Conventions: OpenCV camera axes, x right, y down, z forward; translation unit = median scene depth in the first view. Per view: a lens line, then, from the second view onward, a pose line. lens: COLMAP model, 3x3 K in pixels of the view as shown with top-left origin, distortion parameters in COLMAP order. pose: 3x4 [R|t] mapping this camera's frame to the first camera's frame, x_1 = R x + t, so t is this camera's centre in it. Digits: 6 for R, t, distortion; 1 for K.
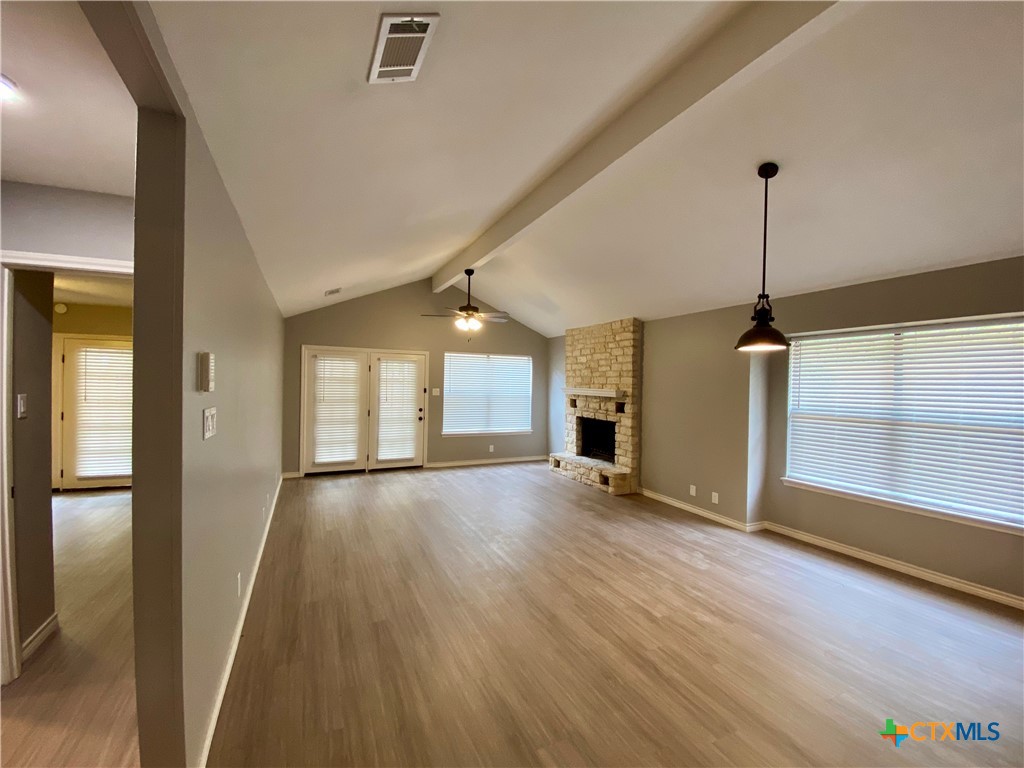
lens RADIAL K [[421.4, 0, 515.0], [0, 421.4, 383.0], [0, 0, 1]] dist [0.001023, -0.000067]
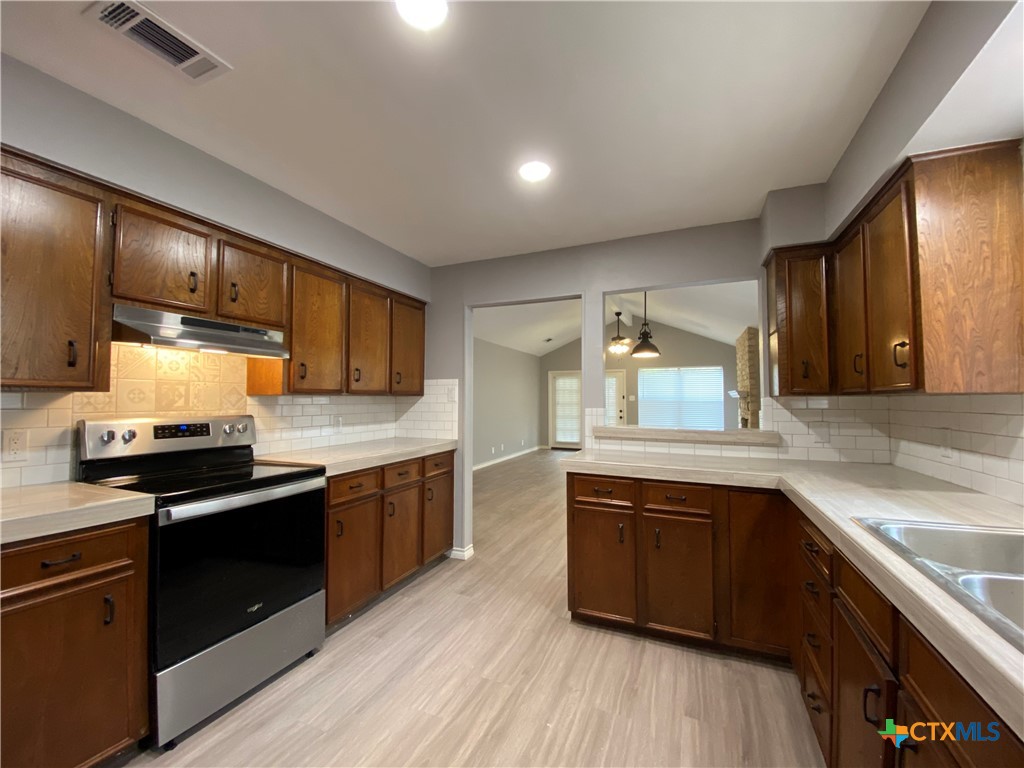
lens RADIAL K [[407.2, 0, 499.3], [0, 407.2, 386.4], [0, 0, 1]] dist [0.000249, -0.000071]
pose [[0.640810, -0.041577, -0.766573, 0.633971], [0.007815, 0.998834, -0.047641, 0.049308], [0.767660, 0.024539, 0.640388, -0.203684]]
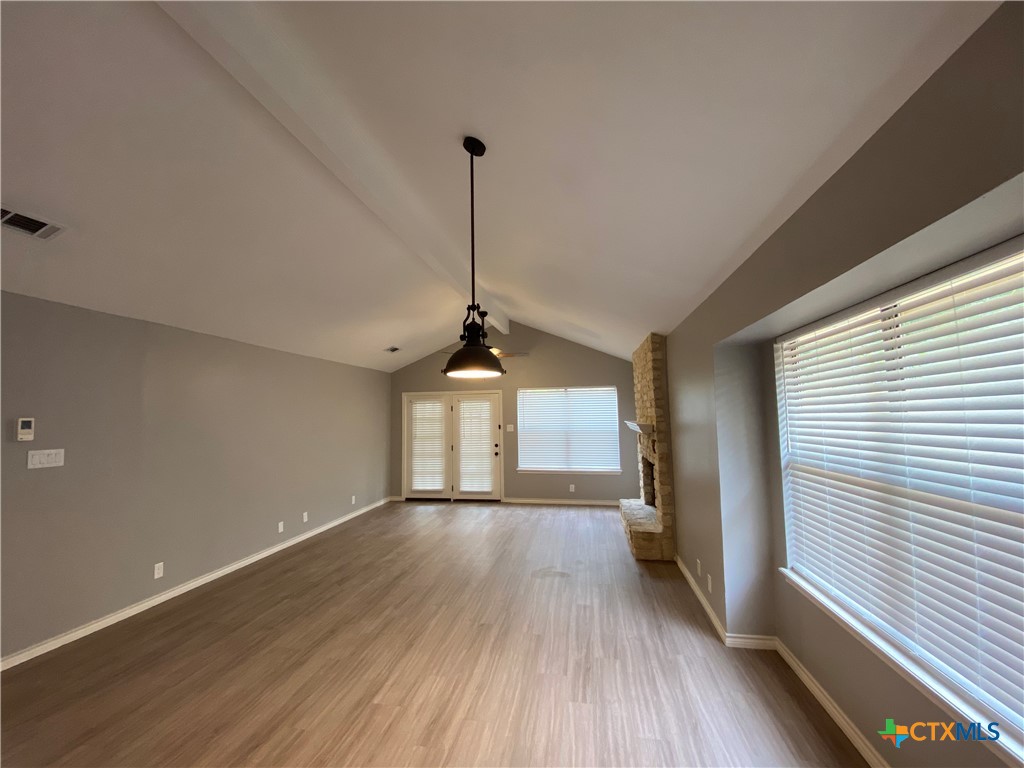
lens RADIAL K [[414.3, 0, 510.6], [0, 414.3, 375.8], [0, 0, 1]] dist [0.002109, -0.000007]
pose [[0.814183, -0.087152, -0.574030, 0.471845], [0.032293, 0.993937, -0.105102, 0.000435], [0.579709, 0.067035, 0.812061, 0.189809]]
